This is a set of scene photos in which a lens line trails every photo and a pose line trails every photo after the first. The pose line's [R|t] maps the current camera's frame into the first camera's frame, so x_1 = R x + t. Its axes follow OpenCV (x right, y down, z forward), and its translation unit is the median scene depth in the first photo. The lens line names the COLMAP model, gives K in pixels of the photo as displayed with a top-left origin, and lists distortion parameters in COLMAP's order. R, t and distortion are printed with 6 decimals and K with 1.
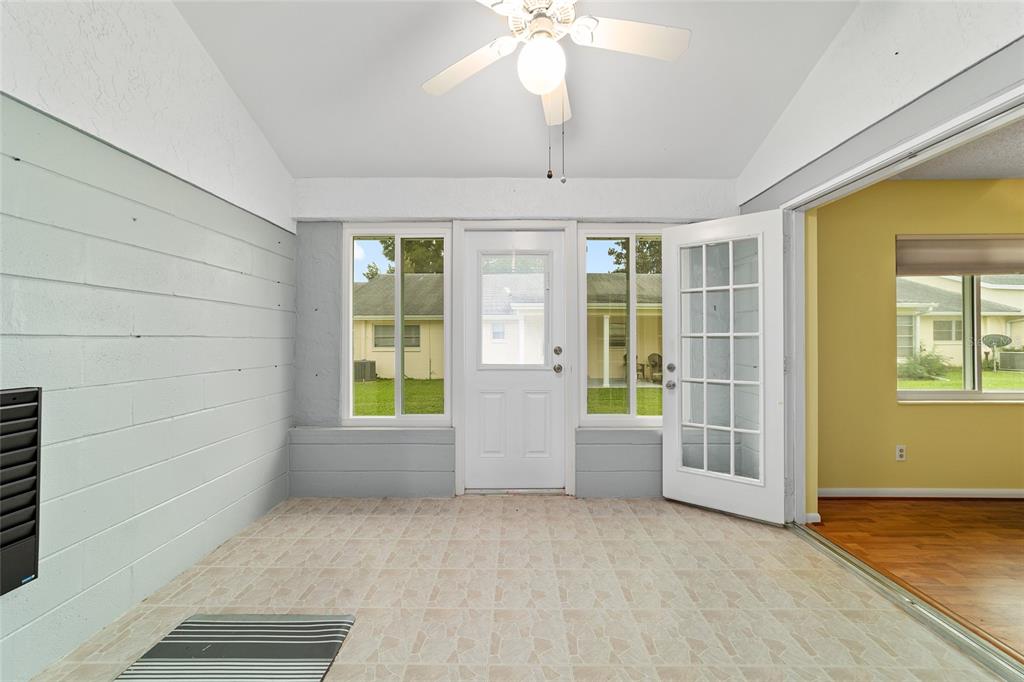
lens RADIAL K [[395.5, 0, 508.4], [0, 395.5, 340.7], [0, 0, 1]] dist [-0.004570, 0.000725]
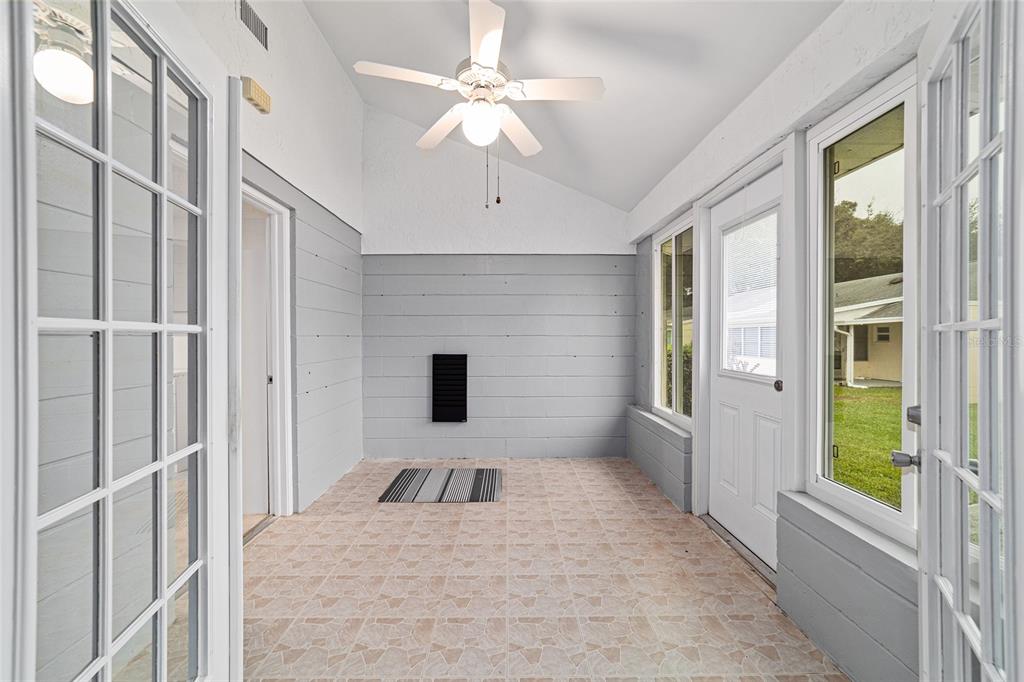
lens RADIAL K [[395.5, 0, 511.0], [0, 395.5, 336.5], [0, 0, 1]] dist [-0.004570, 0.000725]
pose [[0.018671, 0.002942, -0.999821, 0.937403], [0.002751, 0.999992, 0.002994, -0.011448], [0.999822, -0.002806, 0.018663, 0.727253]]
